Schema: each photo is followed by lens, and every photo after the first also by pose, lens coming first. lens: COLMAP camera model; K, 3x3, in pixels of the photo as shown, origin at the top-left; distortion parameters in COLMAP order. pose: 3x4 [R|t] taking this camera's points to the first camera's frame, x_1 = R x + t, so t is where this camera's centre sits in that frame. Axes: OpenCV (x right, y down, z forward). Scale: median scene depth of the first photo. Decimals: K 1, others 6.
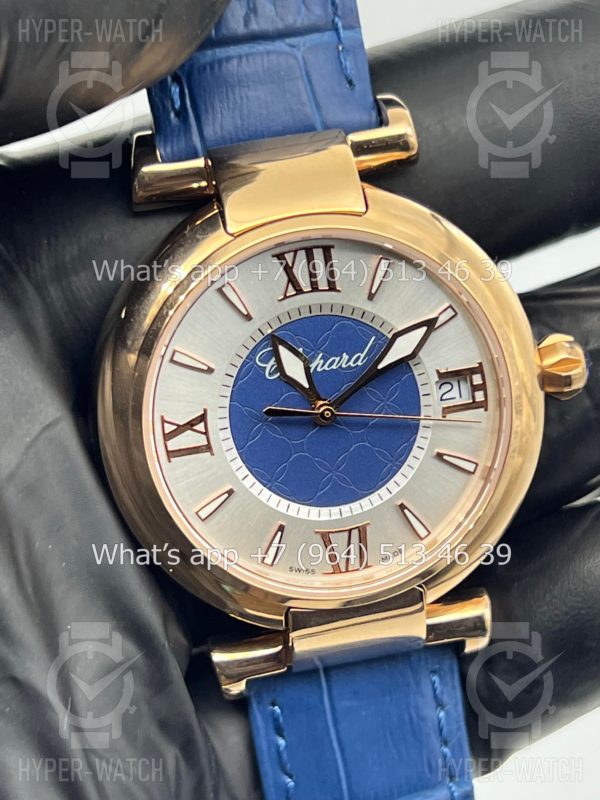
lens RADIAL K [[1940.5, 0, 297.8], [0, 1940.5, 399.8], [0, 0, 1]] dist [0.252286, 0.000000]
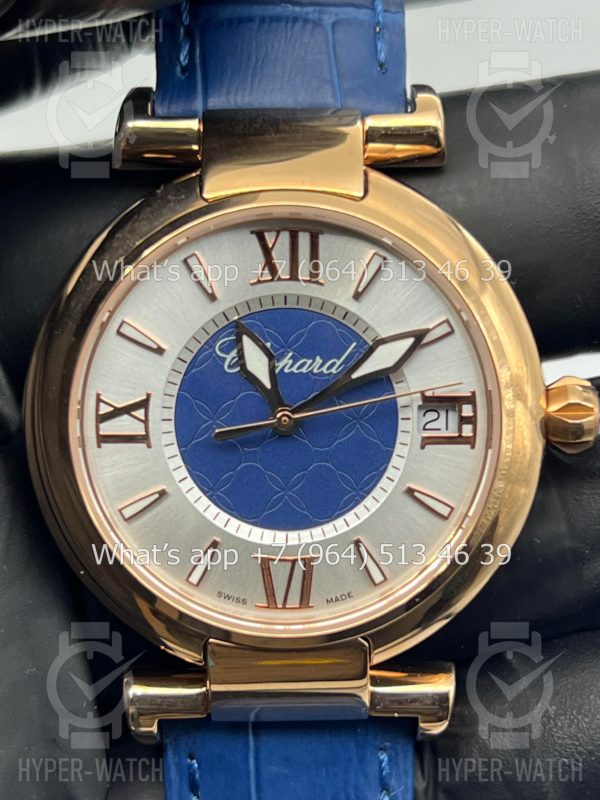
lens RADIAL K [[1940.5, 0, 297.0], [0, 1940.5, 399.1], [0, 0, 1]] dist [0.252286, 0.000000]
pose [[0.981974, 0.149383, -0.115809, 0.117475], [-0.157800, 0.985180, -0.067235, 0.054373], [0.104049, 0.084298, 0.990993, 0.139599]]
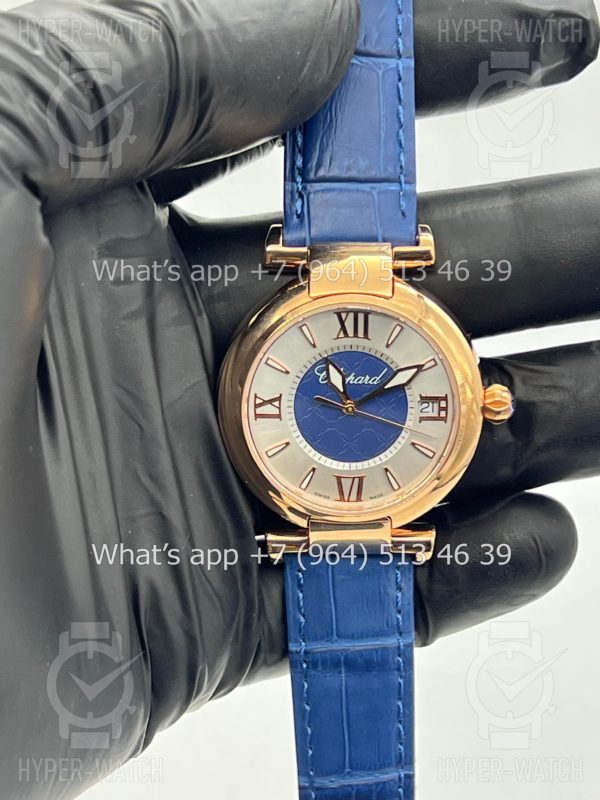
lens RADIAL K [[1940.5, 0, 302.6], [0, 1940.5, 401.6], [0, 0, 1]] dist [0.252286, 0.000000]
pose [[0.977903, 0.176046, -0.112757, 0.163312], [-0.168613, 0.983016, 0.072444, -0.114349], [0.123596, -0.051831, 0.990978, -0.689012]]
